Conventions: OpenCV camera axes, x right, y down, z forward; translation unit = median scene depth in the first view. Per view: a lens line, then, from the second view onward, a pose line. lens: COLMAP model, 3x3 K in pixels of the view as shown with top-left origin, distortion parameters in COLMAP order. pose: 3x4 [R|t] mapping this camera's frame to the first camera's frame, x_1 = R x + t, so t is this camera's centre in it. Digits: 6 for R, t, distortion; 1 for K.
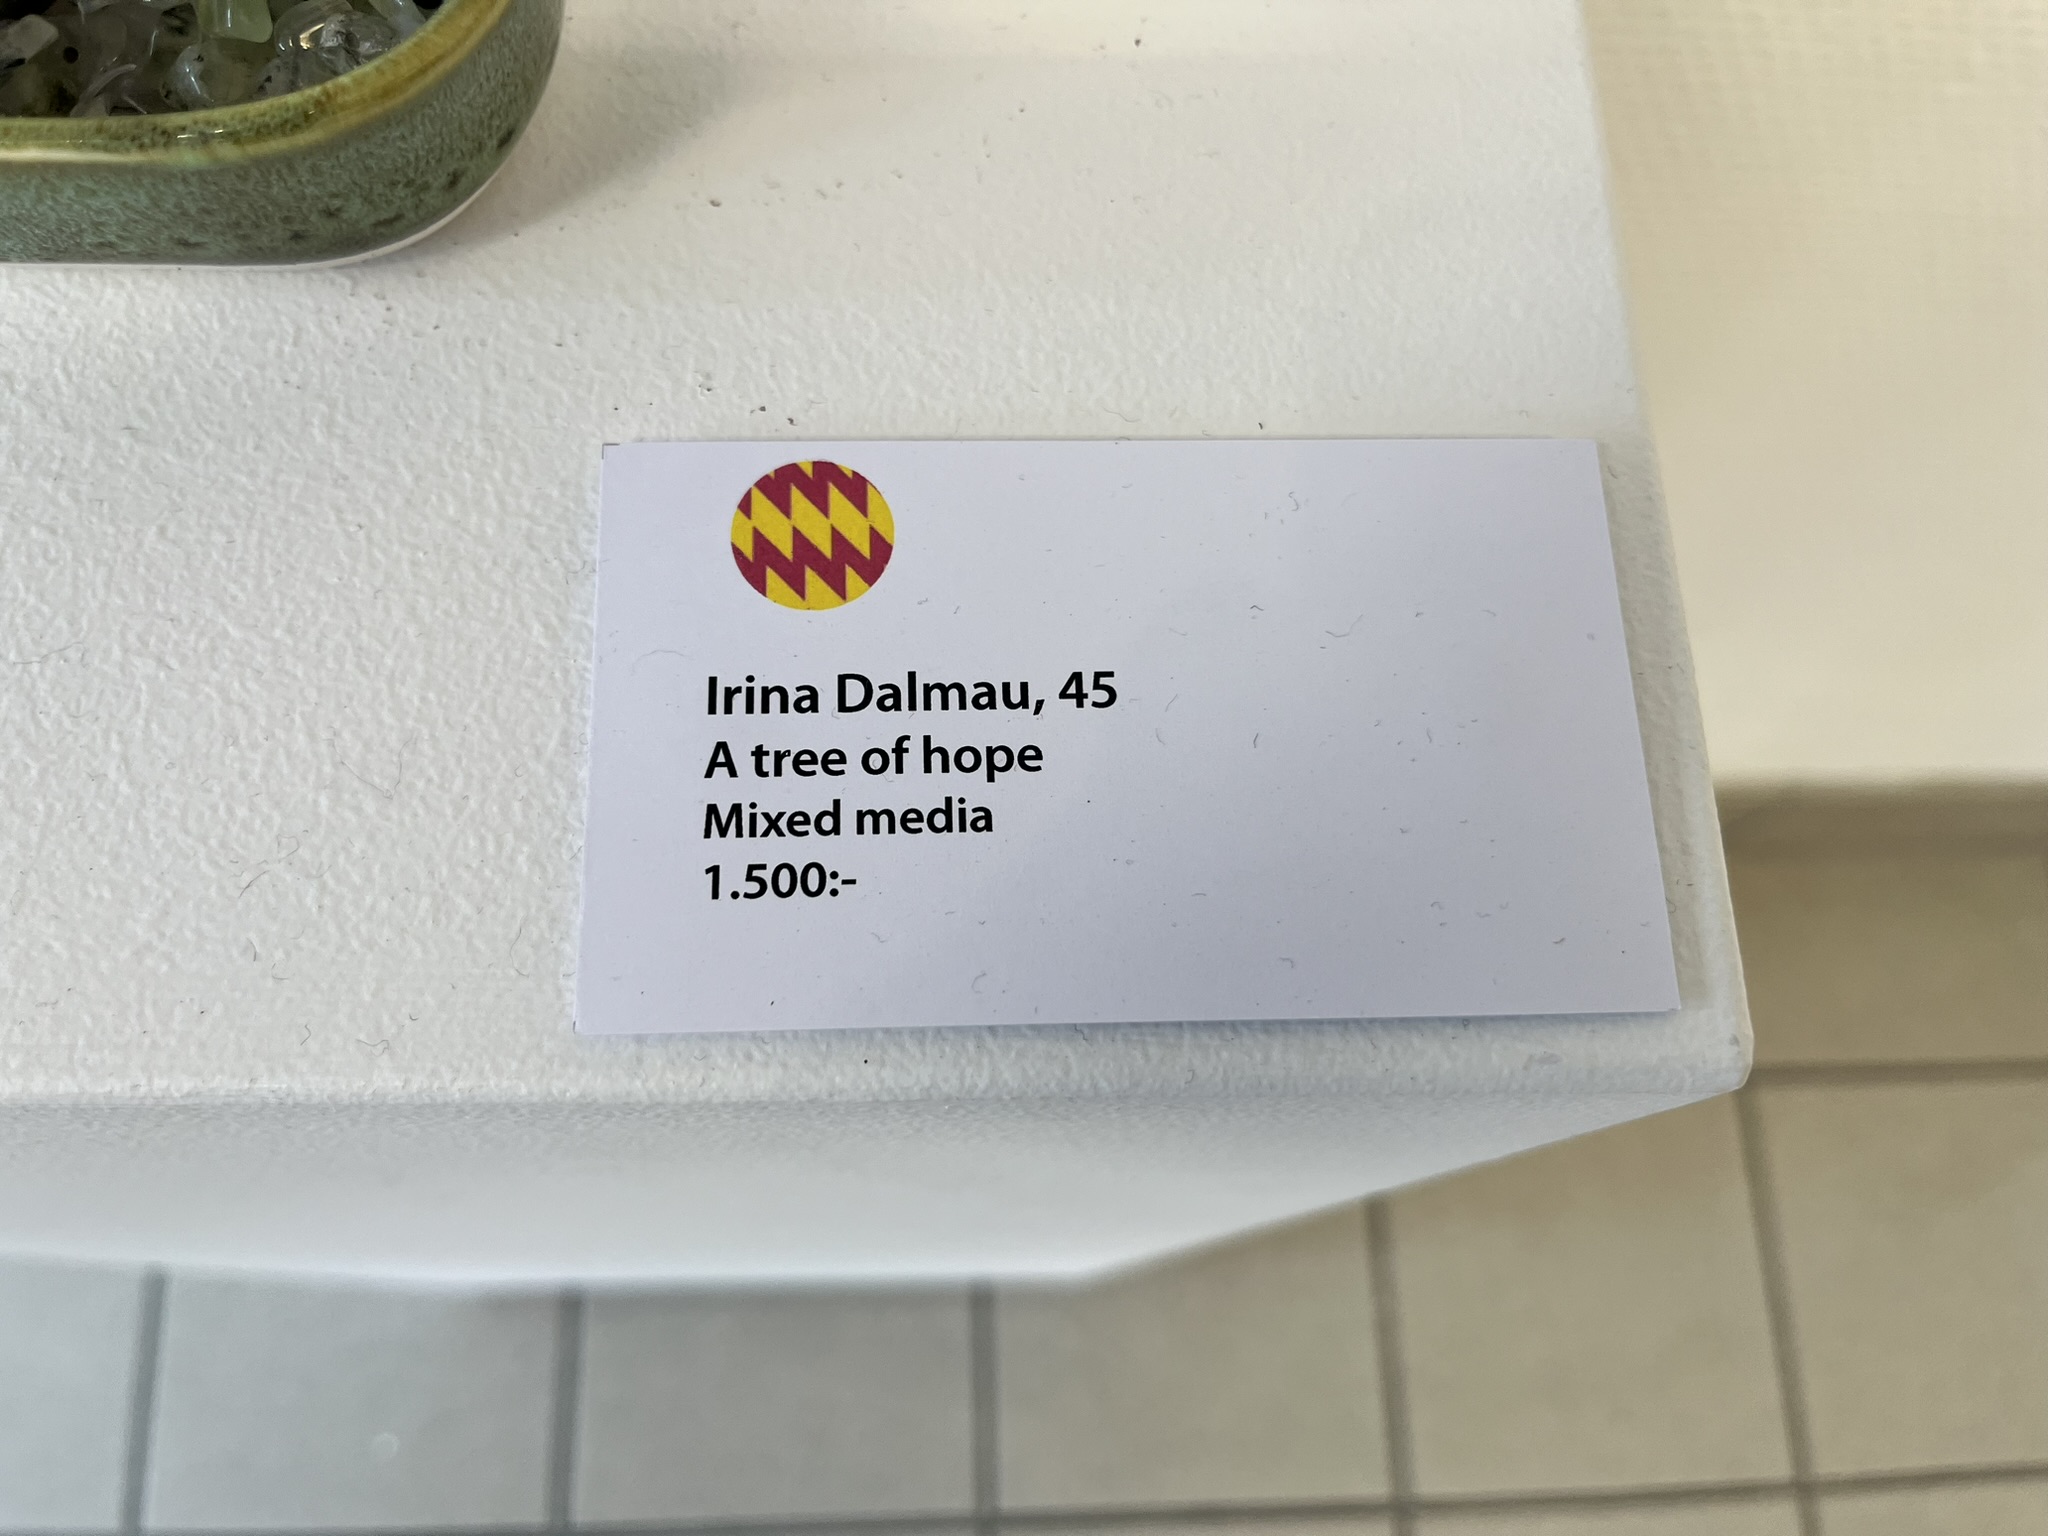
lens RADIAL K [[1581.3, 0, 1027.8], [0, 1581.3, 756.5], [0, 0, 1]] dist [0.024516, -0.071206]
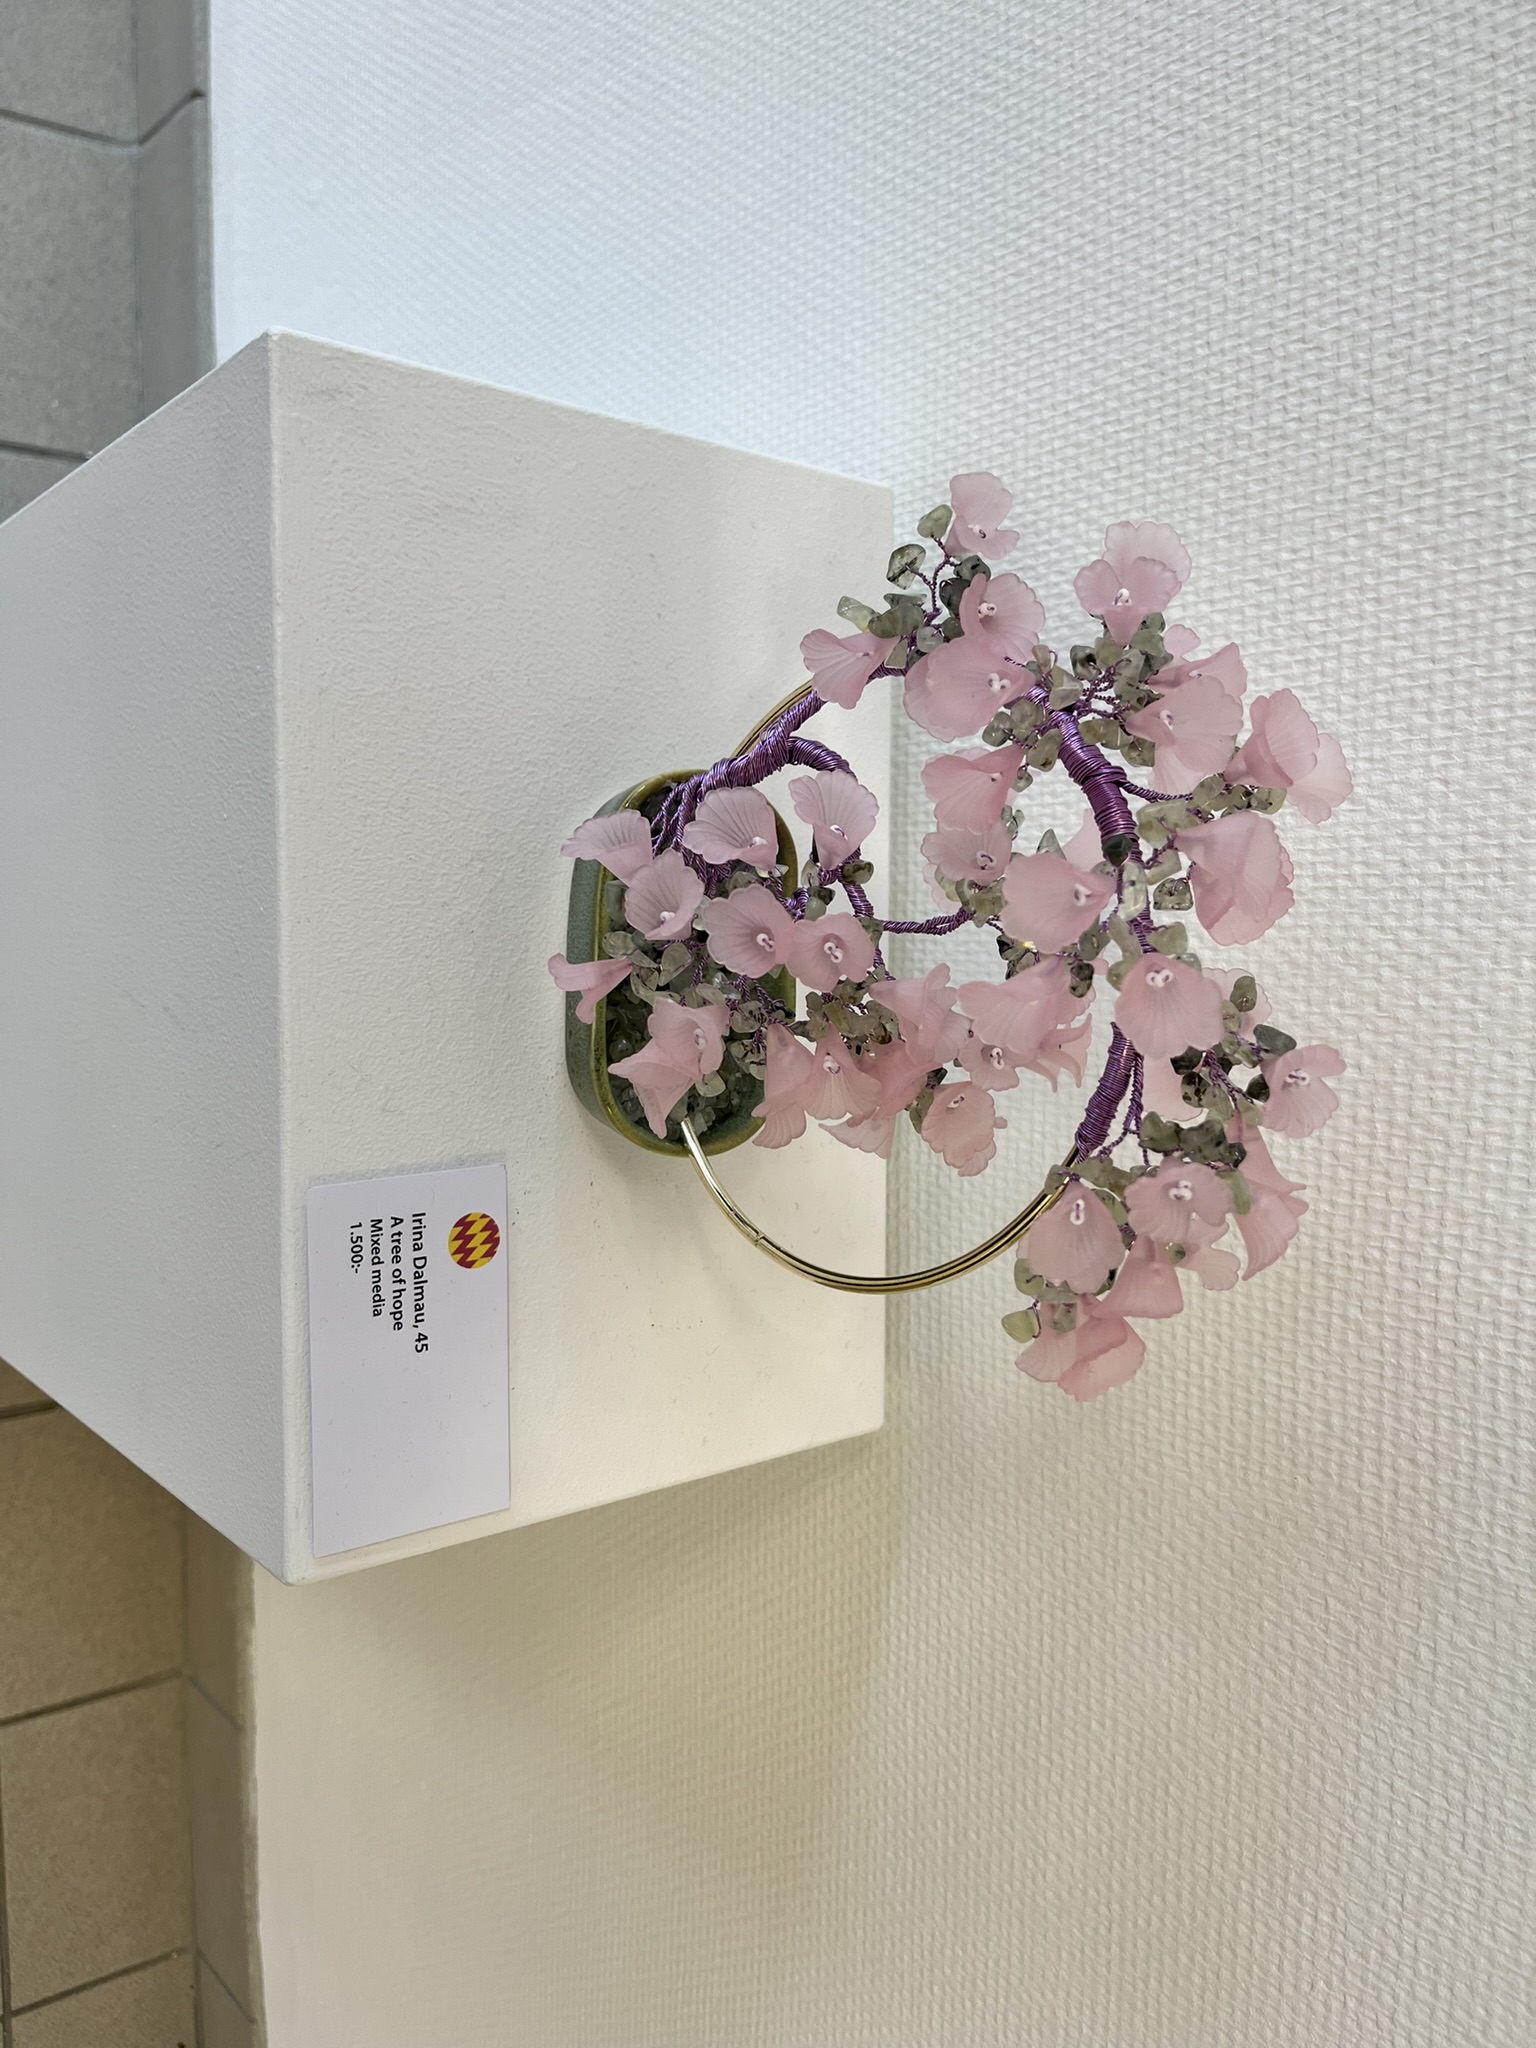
lens RADIAL K [[1581.3, 0, 774.8], [0, 1581.3, 1033.2], [0, 0, 1]] dist [0.024516, -0.071206]
pose [[0.006351, 0.999721, 0.022734, -0.593479], [-0.936114, 0.013939, -0.351420, 0.365551], [-0.351639, -0.019050, 0.935942, -1.937363]]
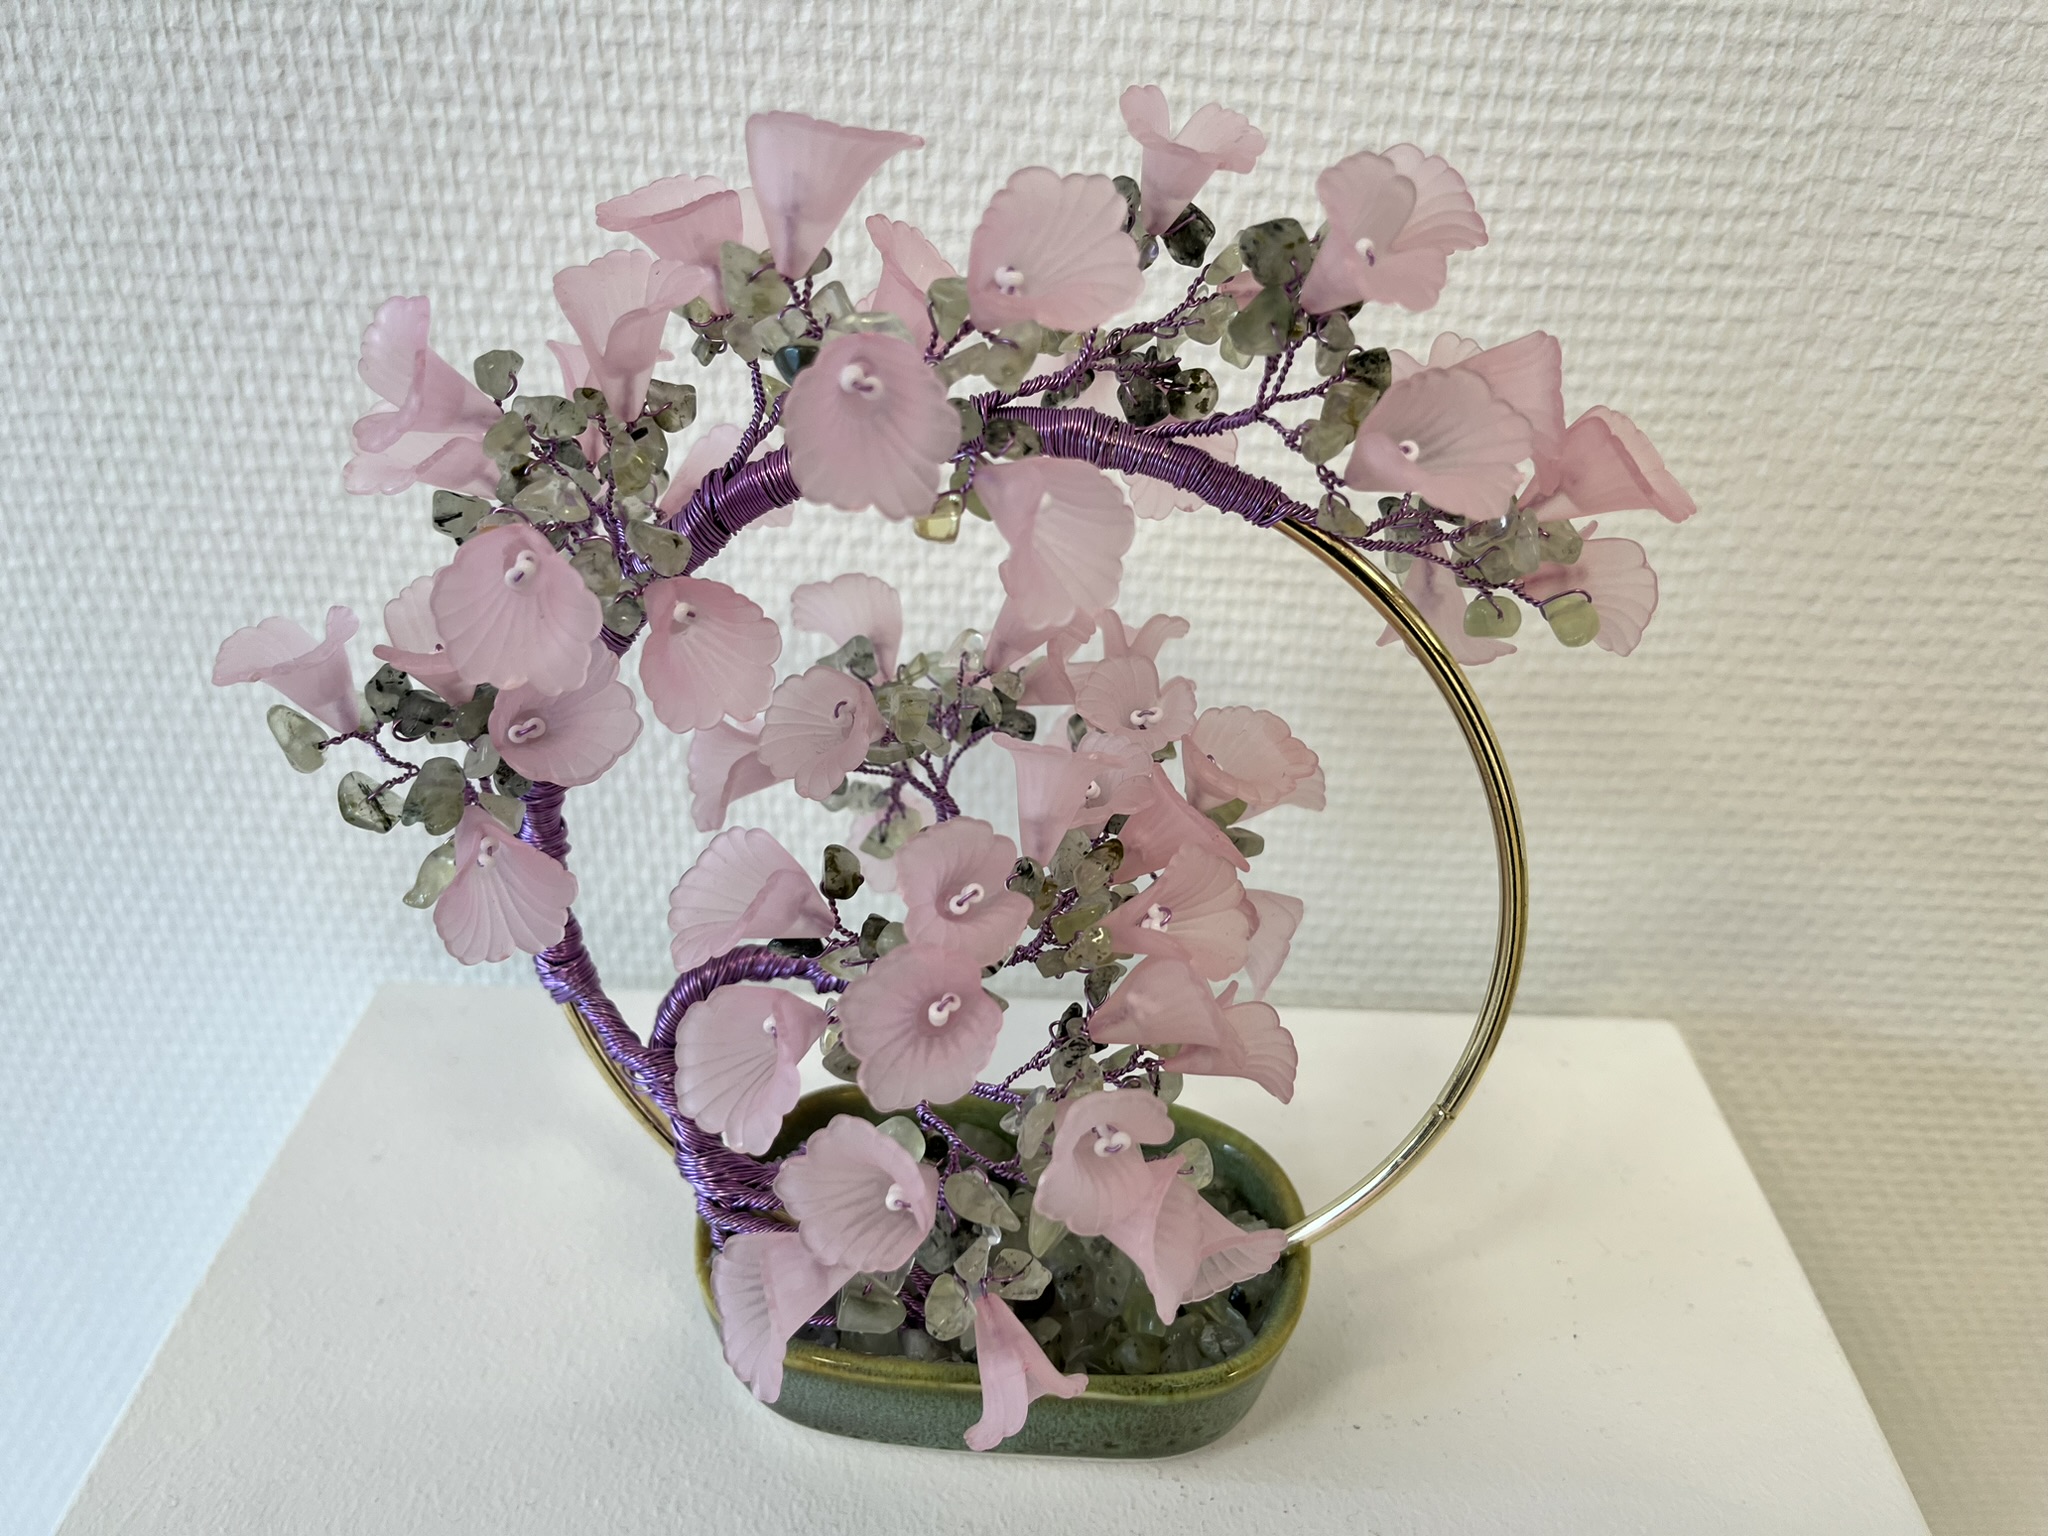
lens RADIAL K [[1581.3, 0, 1029.5], [0, 1581.3, 775.0], [0, 0, 1]] dist [0.024516, -0.071206]
pose [[0.999165, 0.004359, -0.040635, -0.546253], [-0.030096, 0.751141, -0.659456, 0.292146], [0.027648, 0.660128, 0.750644, -0.853593]]
